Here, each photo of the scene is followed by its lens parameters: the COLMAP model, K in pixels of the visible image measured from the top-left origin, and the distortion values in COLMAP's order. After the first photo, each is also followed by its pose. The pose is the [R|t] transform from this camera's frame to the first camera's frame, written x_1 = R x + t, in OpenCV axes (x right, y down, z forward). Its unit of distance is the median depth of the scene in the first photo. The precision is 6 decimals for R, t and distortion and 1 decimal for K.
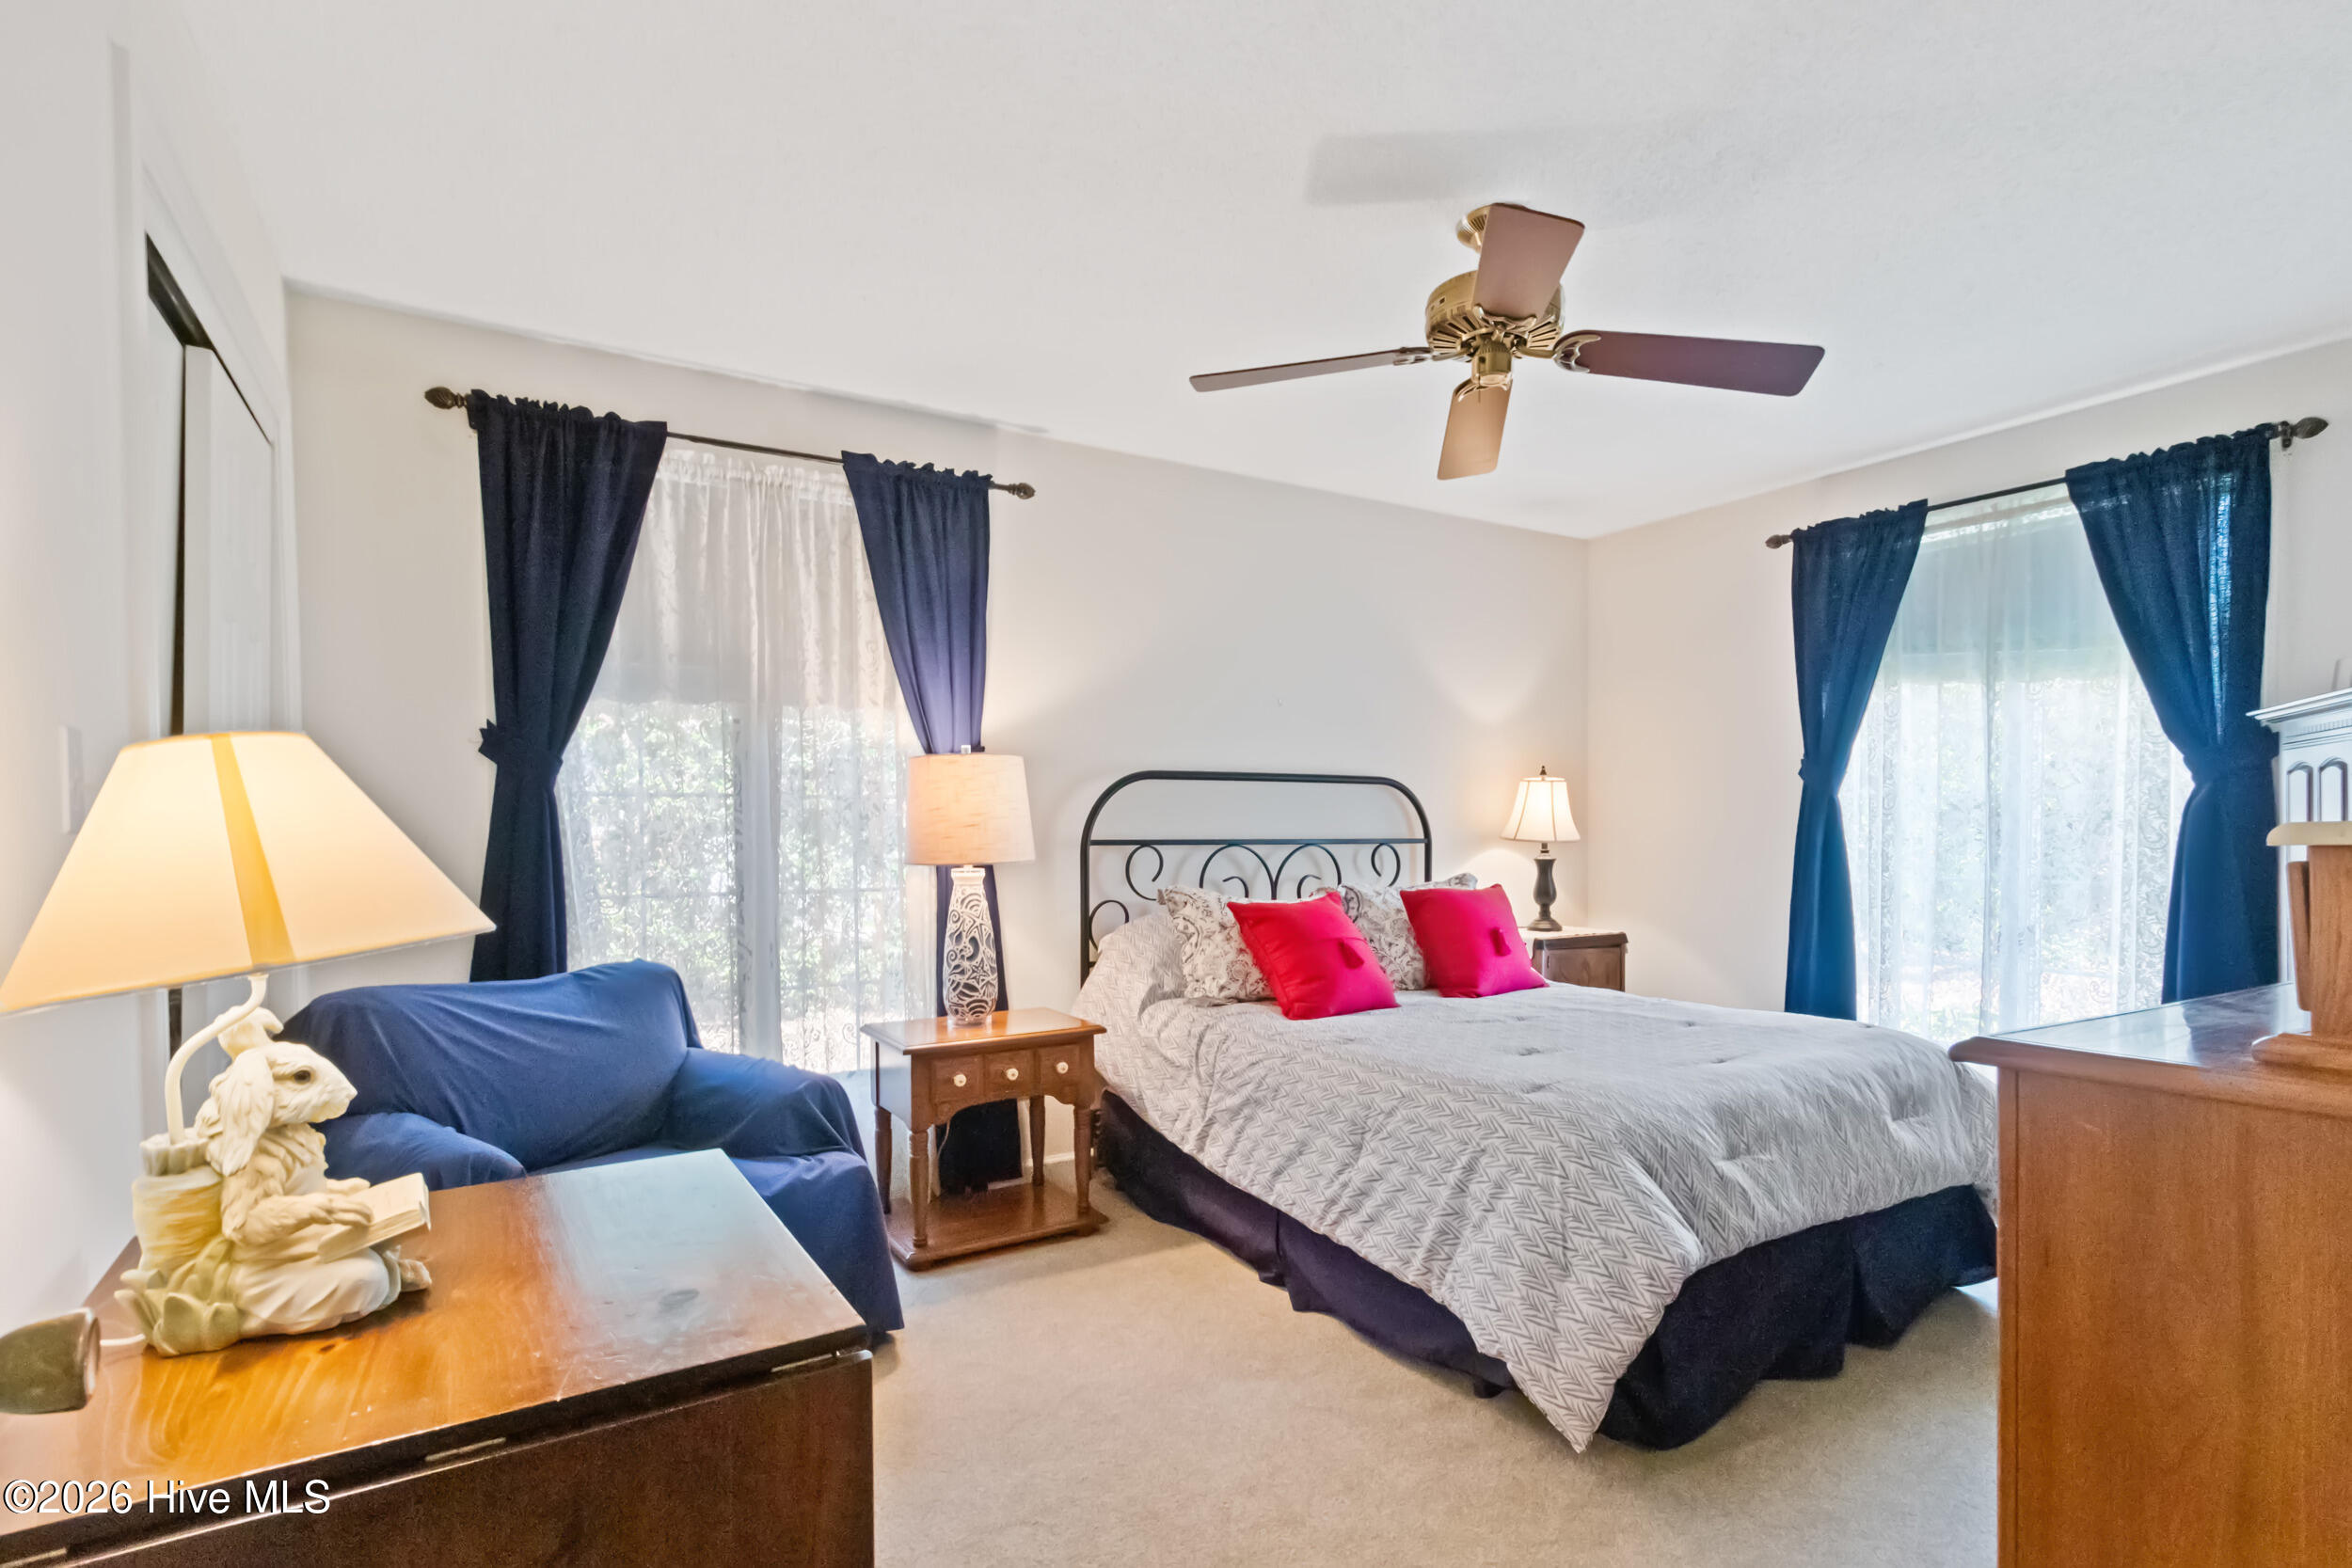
lens RADIAL K [[1176.2, 0, 1223.6], [0, 1176.2, 815.2], [0, 0, 1]] dist [0.002233, 0.000029]
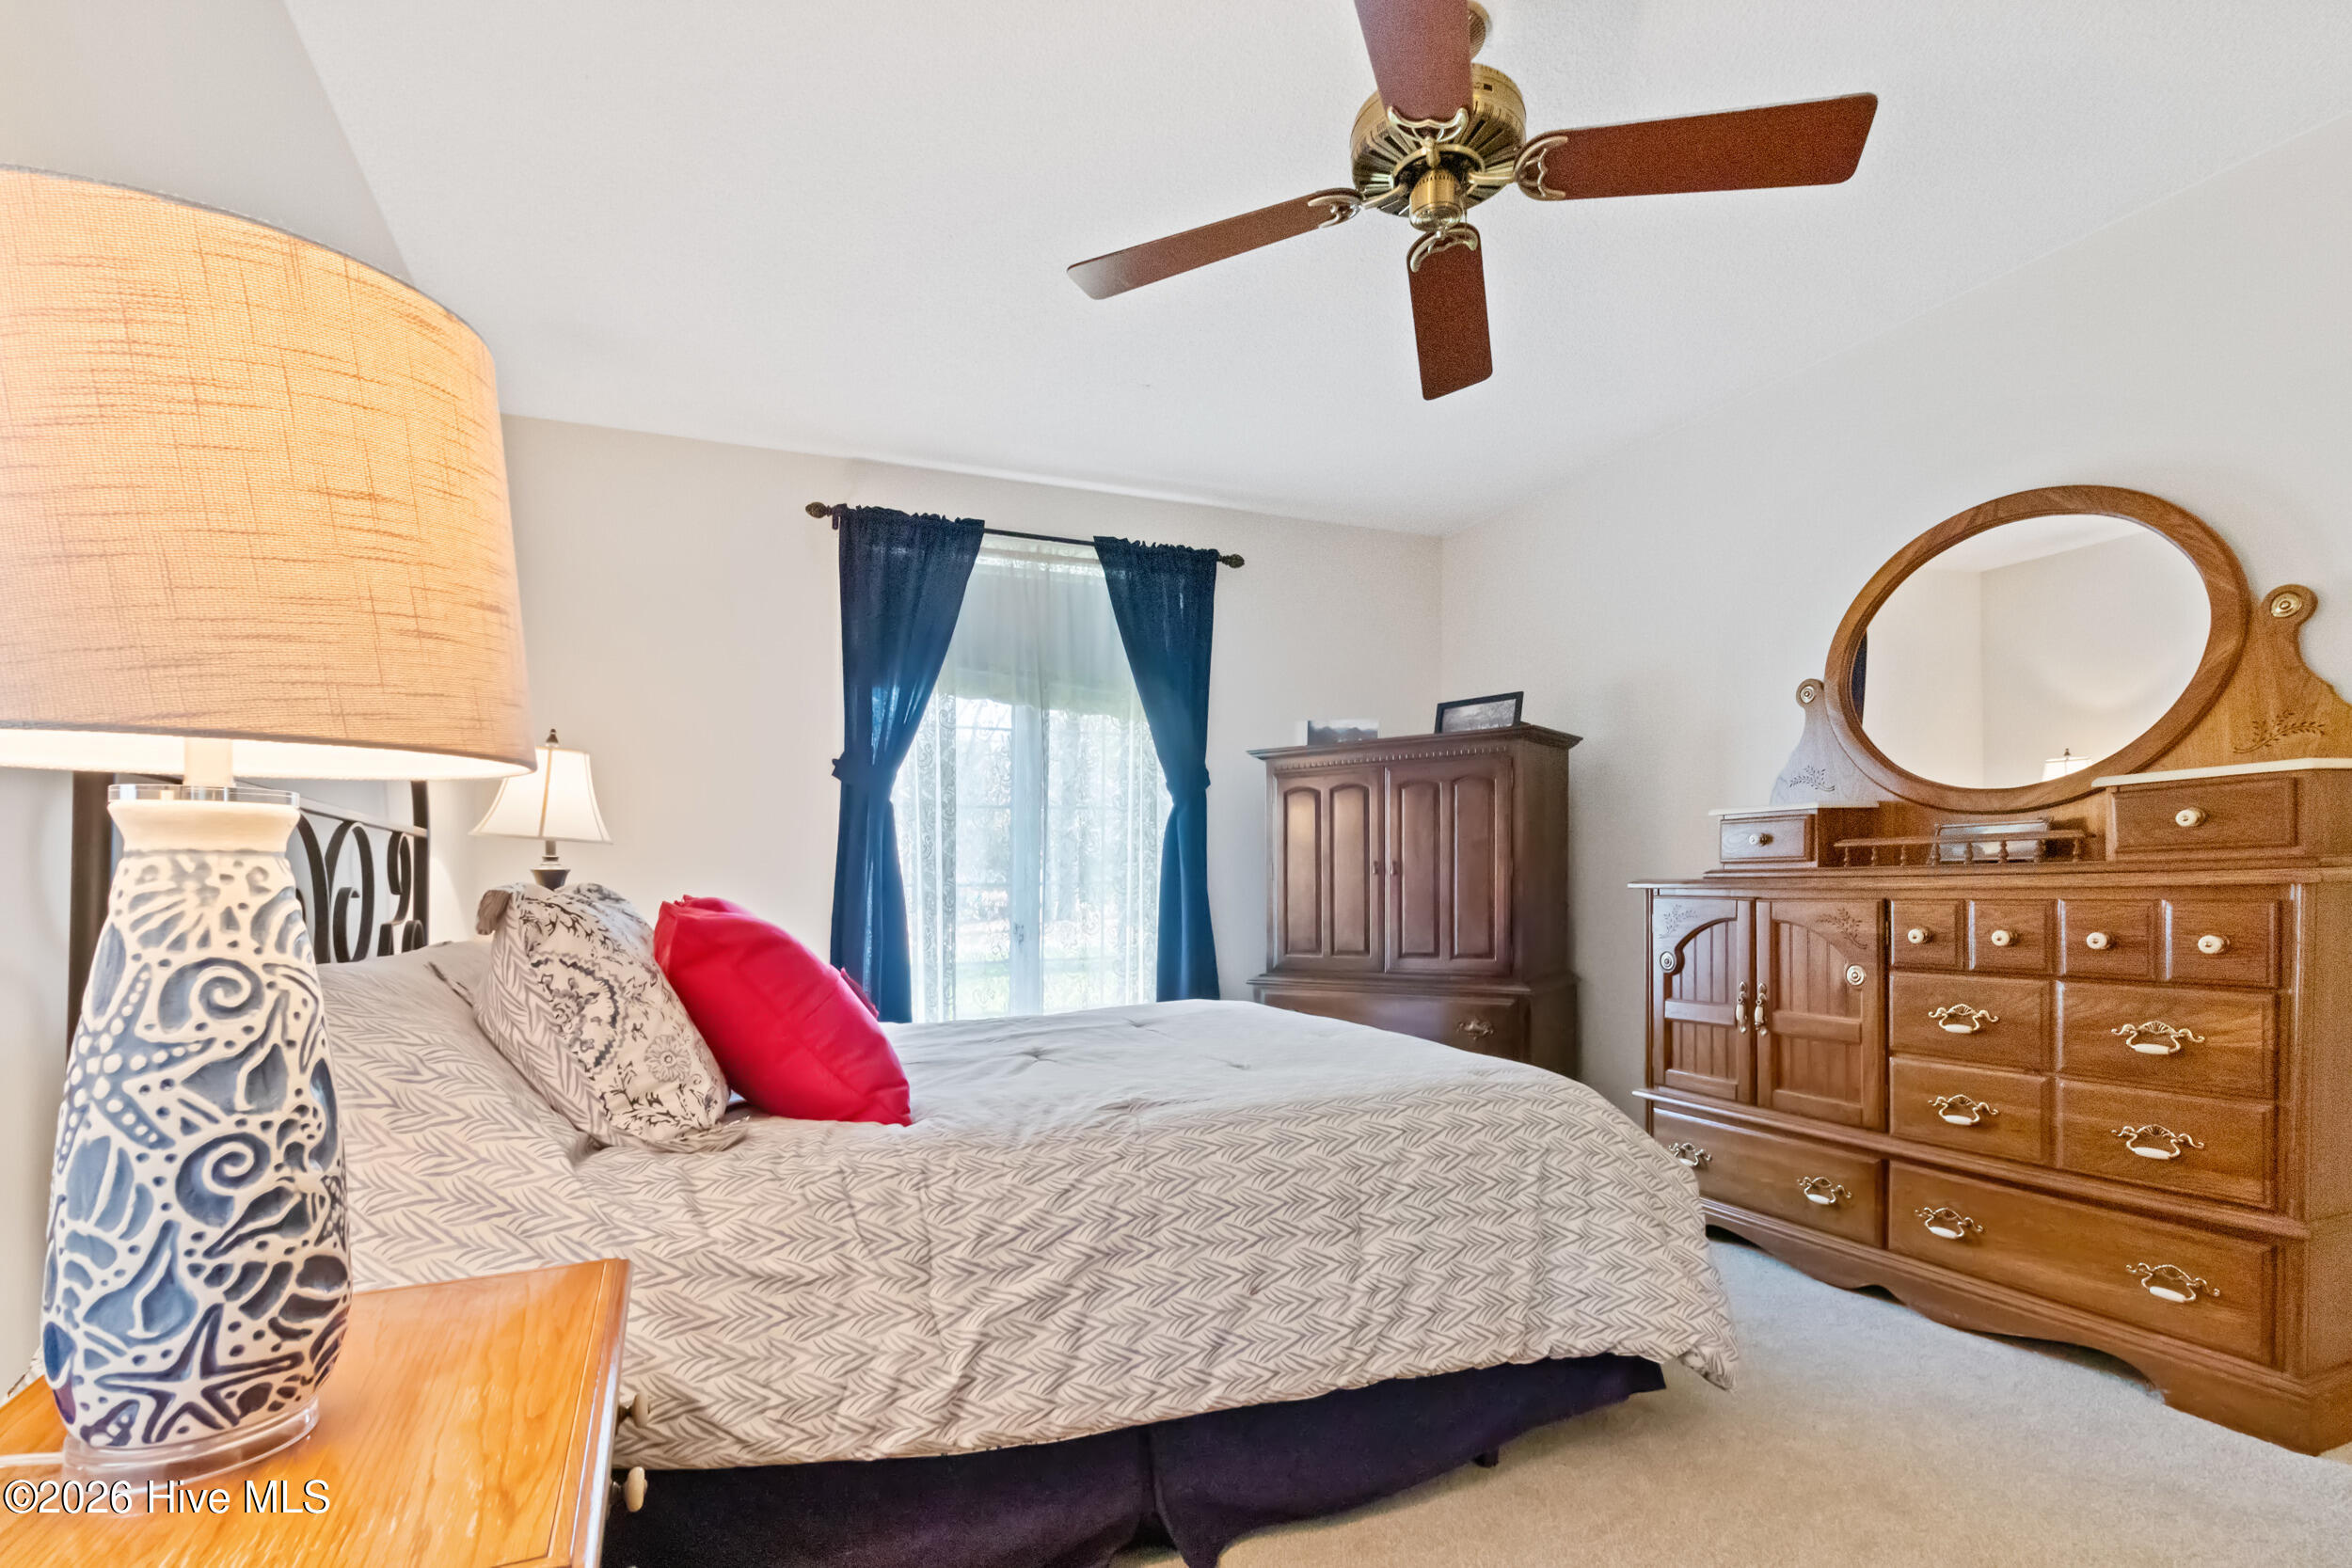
lens RADIAL K [[1131.0, 0, 1207.6], [0, 1131.0, 876.5], [0, 0, 1]] dist [0.002157, 0.000113]
pose [[0.136254, 0.011233, 0.990610, -0.411185], [0.004384, 0.999919, -0.011942, 0.066749], [-0.990664, 0.005970, 0.136193, 0.759019]]
